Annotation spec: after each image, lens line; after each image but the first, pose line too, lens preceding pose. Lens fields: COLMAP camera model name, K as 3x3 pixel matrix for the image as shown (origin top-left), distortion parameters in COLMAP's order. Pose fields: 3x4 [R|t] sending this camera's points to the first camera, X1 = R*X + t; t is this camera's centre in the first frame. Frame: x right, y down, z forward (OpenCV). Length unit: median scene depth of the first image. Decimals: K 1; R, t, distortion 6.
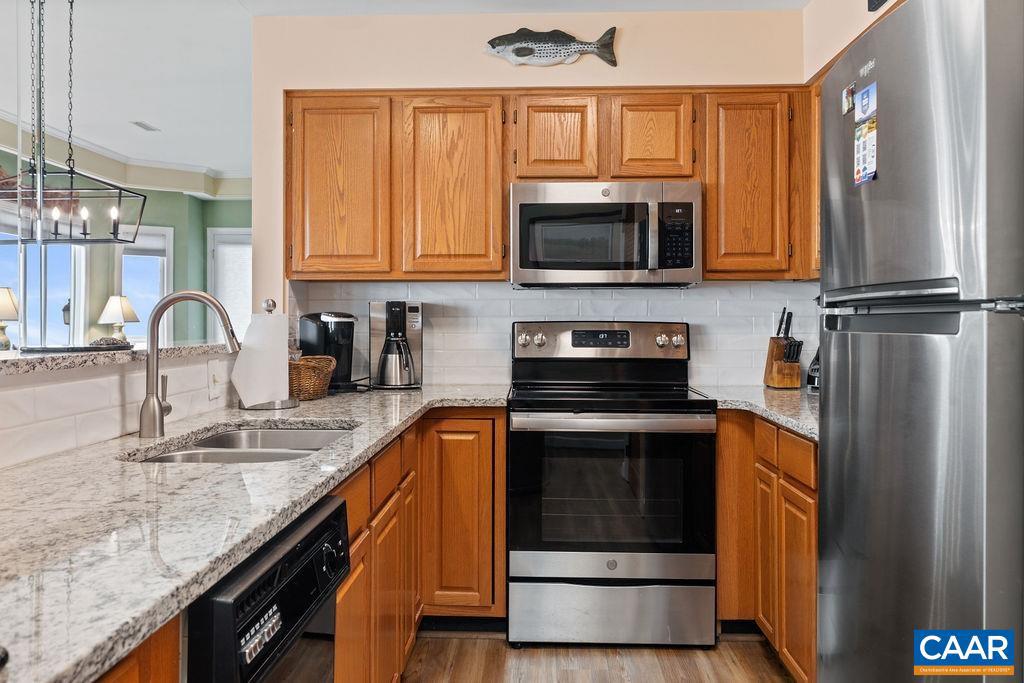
lens RADIAL K [[839.7, 0, 512.0], [0, 839.7, 321.6], [0, 0, 1]] dist [0.001944, 0.000309]
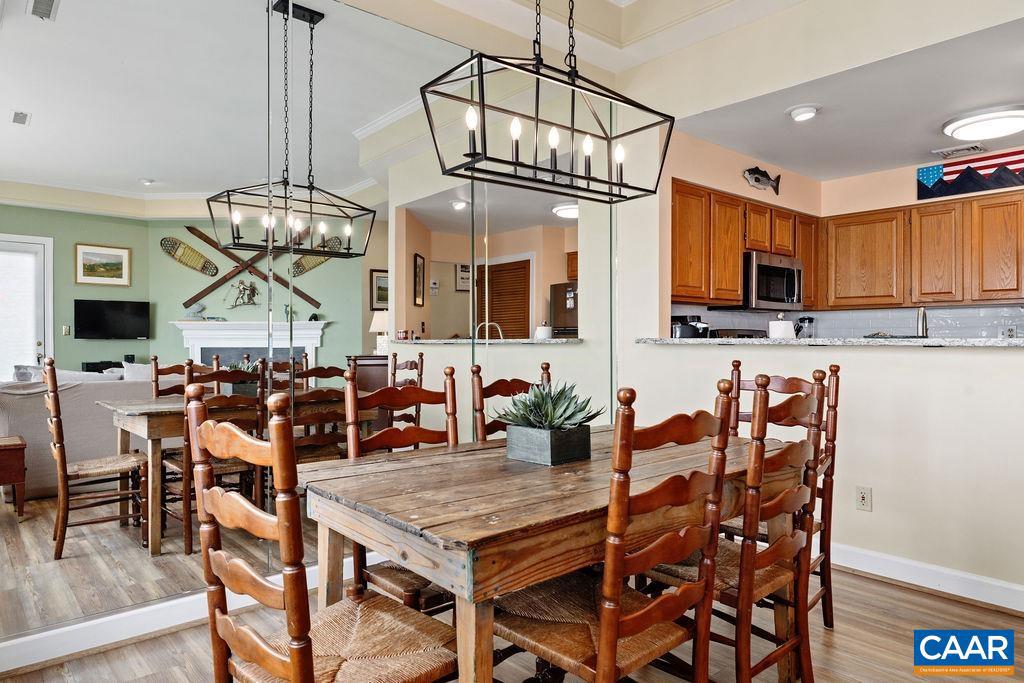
lens RADIAL K [[646.1, 0, 512.0], [0, 646.1, 341.5], [0, 0, 1]] dist [0.004215, 0.001526]
pose [[0.736118, -0.002643, 0.676848, -1.292580], [0.002433, 0.999996, 0.001259, 0.024009], [-0.676849, 0.000720, 0.736122, 0.324267]]
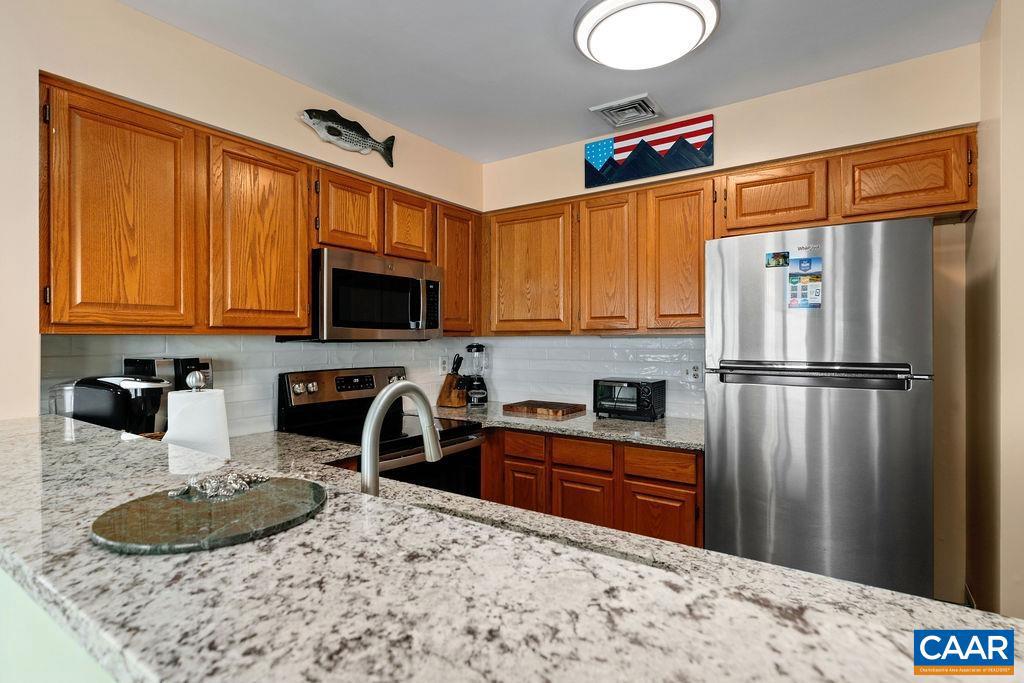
lens RADIAL K [[518.7, 0, 512.0], [0, 518.7, 341.5], [0, 0, 1]] dist [0.001825, -0.000329]
pose [[0.542380, -0.005791, 0.840113, -0.427575], [0.006443, 0.999976, 0.002733, -0.042571], [-0.840108, 0.003931, 0.542404, 0.420680]]
